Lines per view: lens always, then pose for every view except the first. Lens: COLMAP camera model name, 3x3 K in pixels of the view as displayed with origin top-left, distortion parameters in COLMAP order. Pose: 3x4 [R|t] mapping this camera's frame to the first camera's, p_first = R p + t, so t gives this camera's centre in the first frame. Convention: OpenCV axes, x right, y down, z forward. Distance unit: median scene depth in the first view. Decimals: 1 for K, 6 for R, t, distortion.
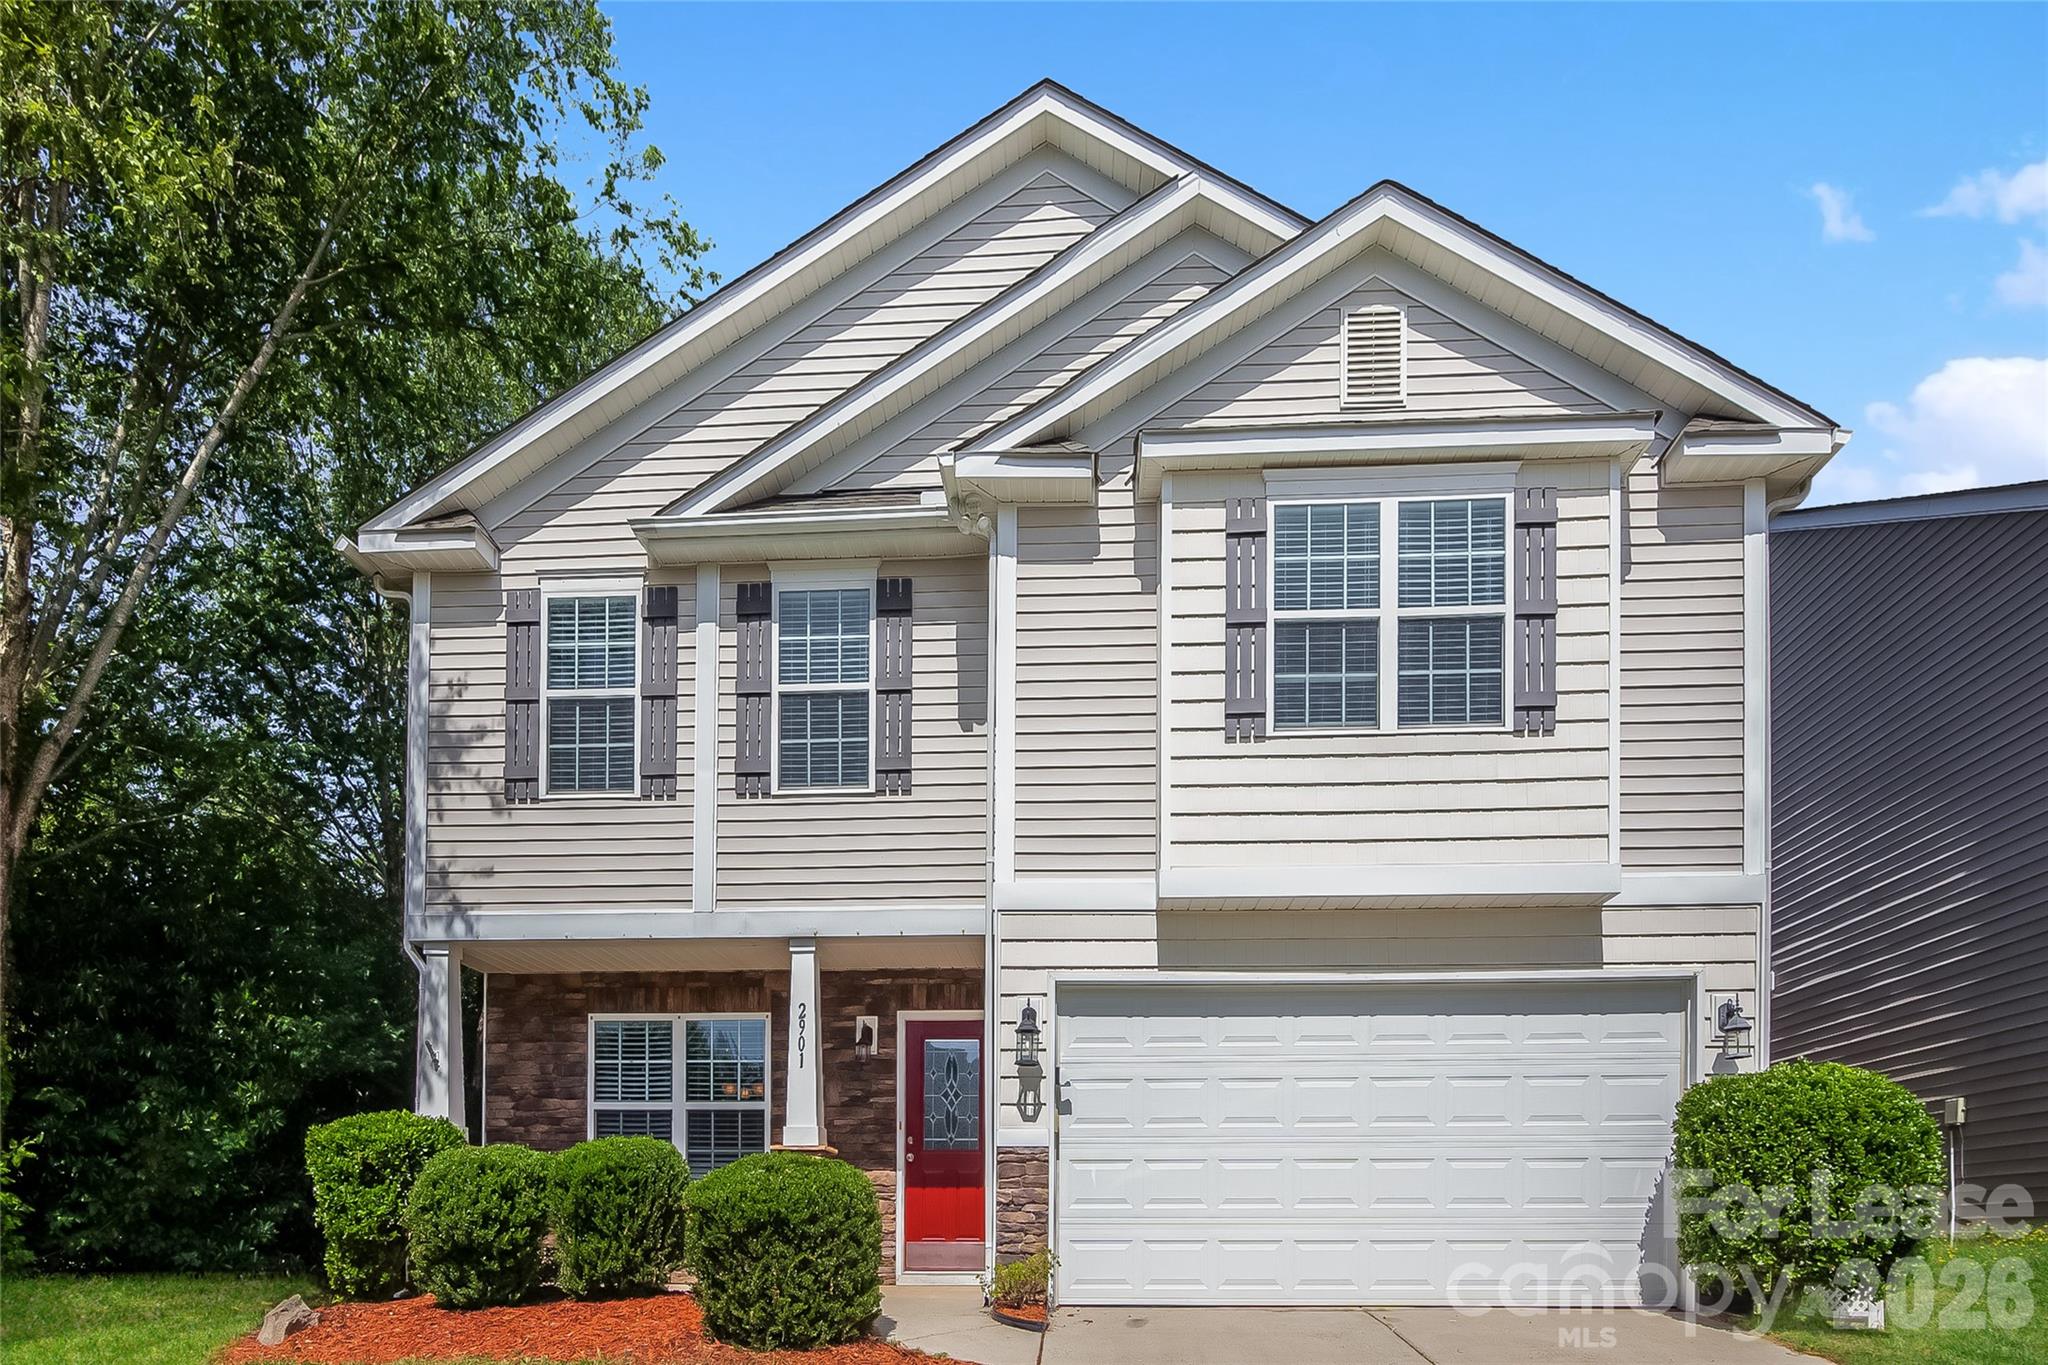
lens RADIAL K [[991.9, 0, 1031.6], [0, 991.9, 688.3], [0, 0, 1]] dist [-0.003411, -0.001609]
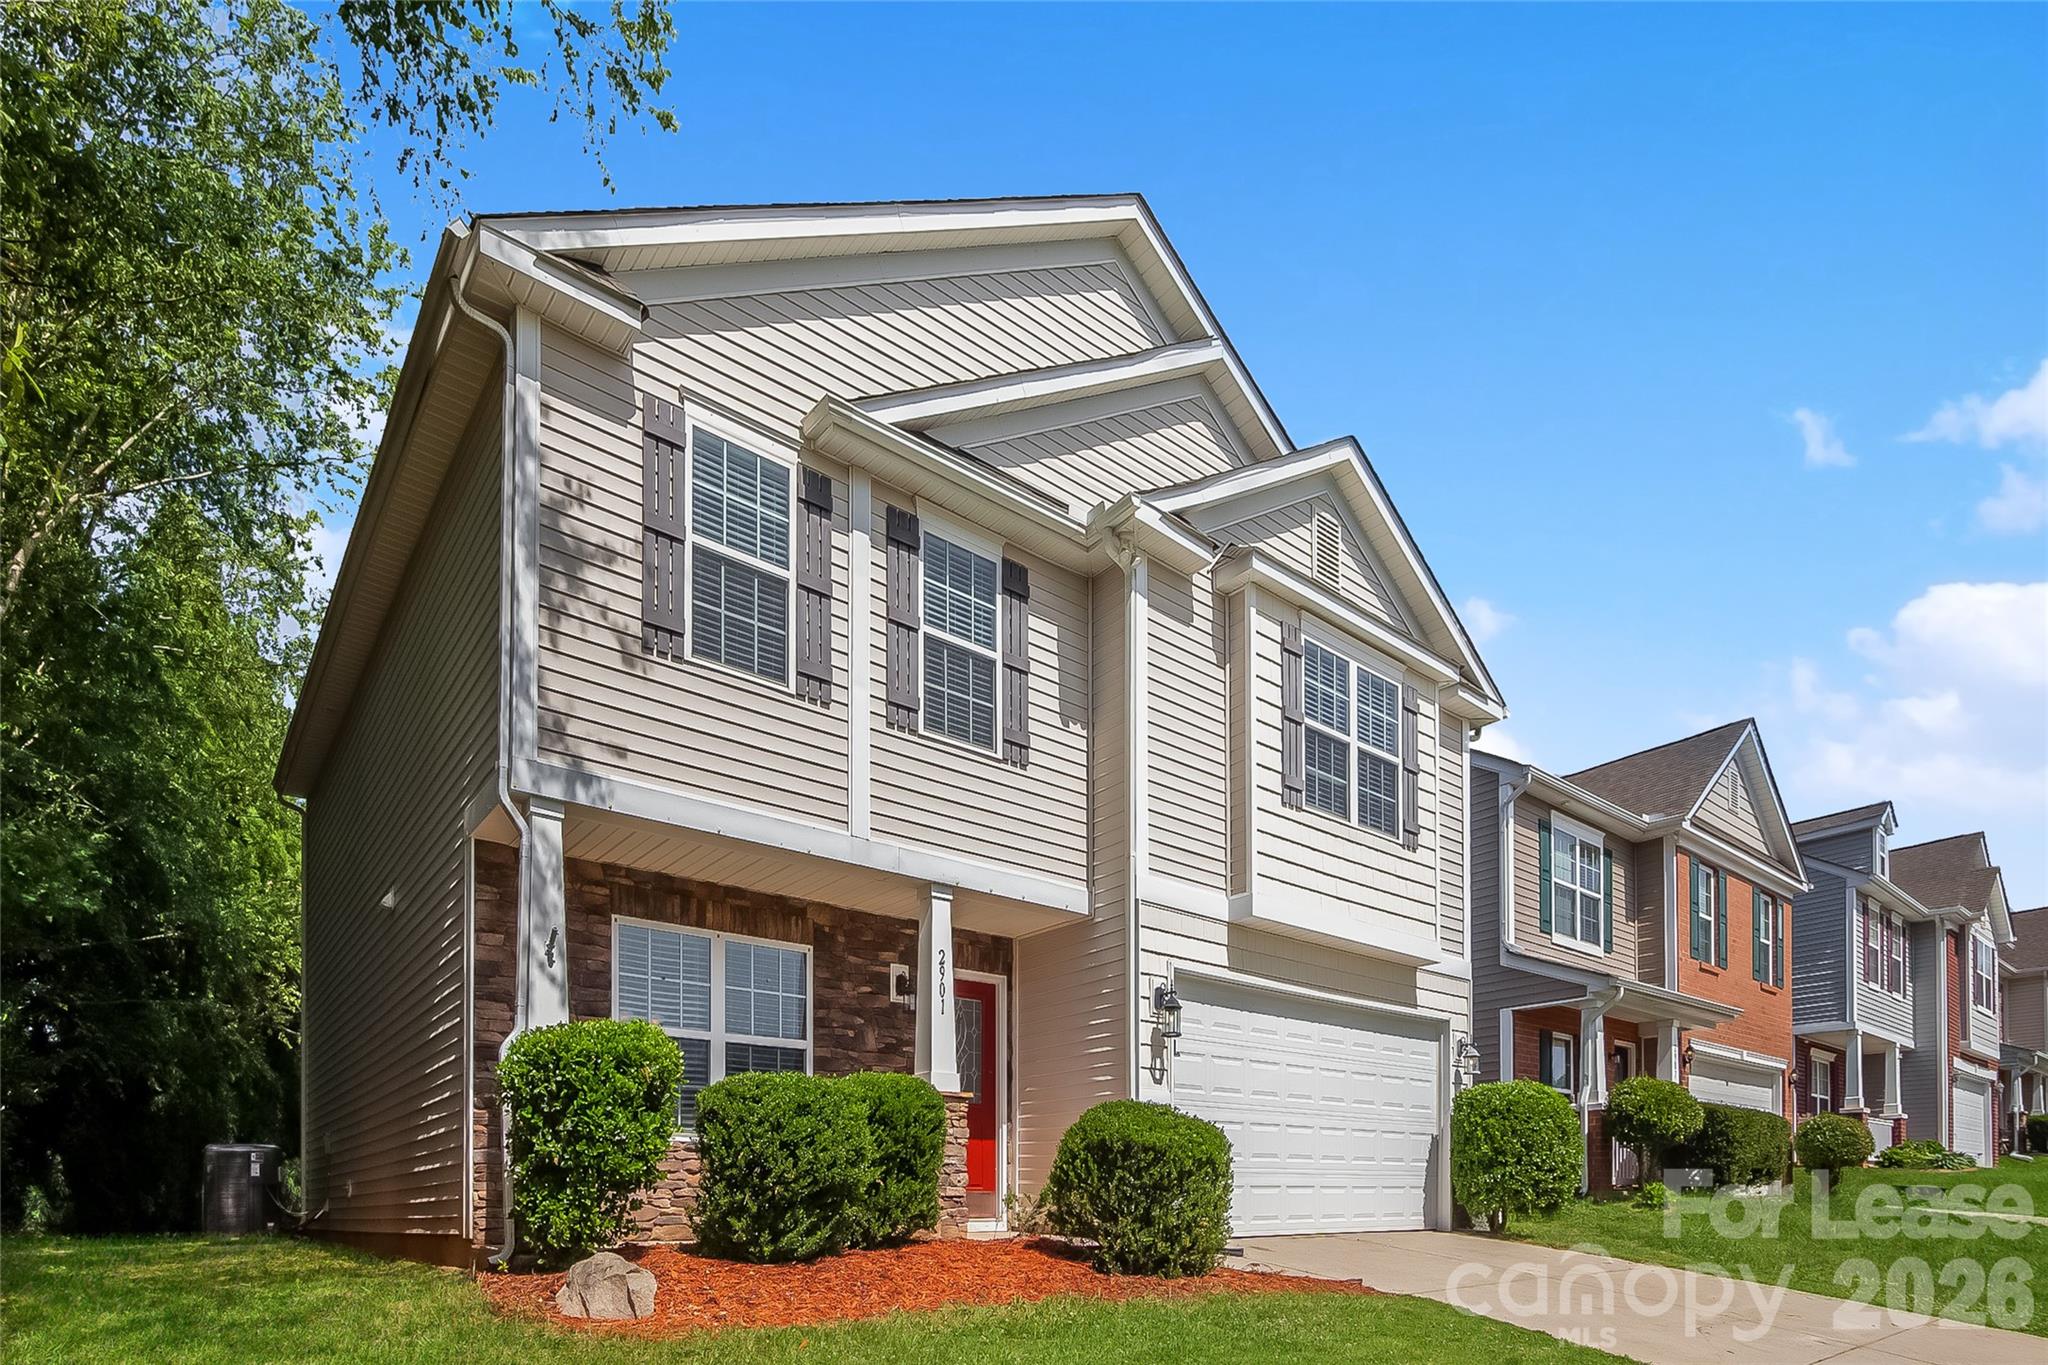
lens RADIAL K [[951.3, 0, 1030.1], [0, 951.3, 628.1], [0, 0, 1]] dist [-0.002227, -0.000202]
pose [[0.736568, 0.344568, 0.582014, -0.760376], [-0.319623, 0.935685, -0.149452, 0.113186], [-0.596077, -0.075943, 0.799327, 0.172375]]
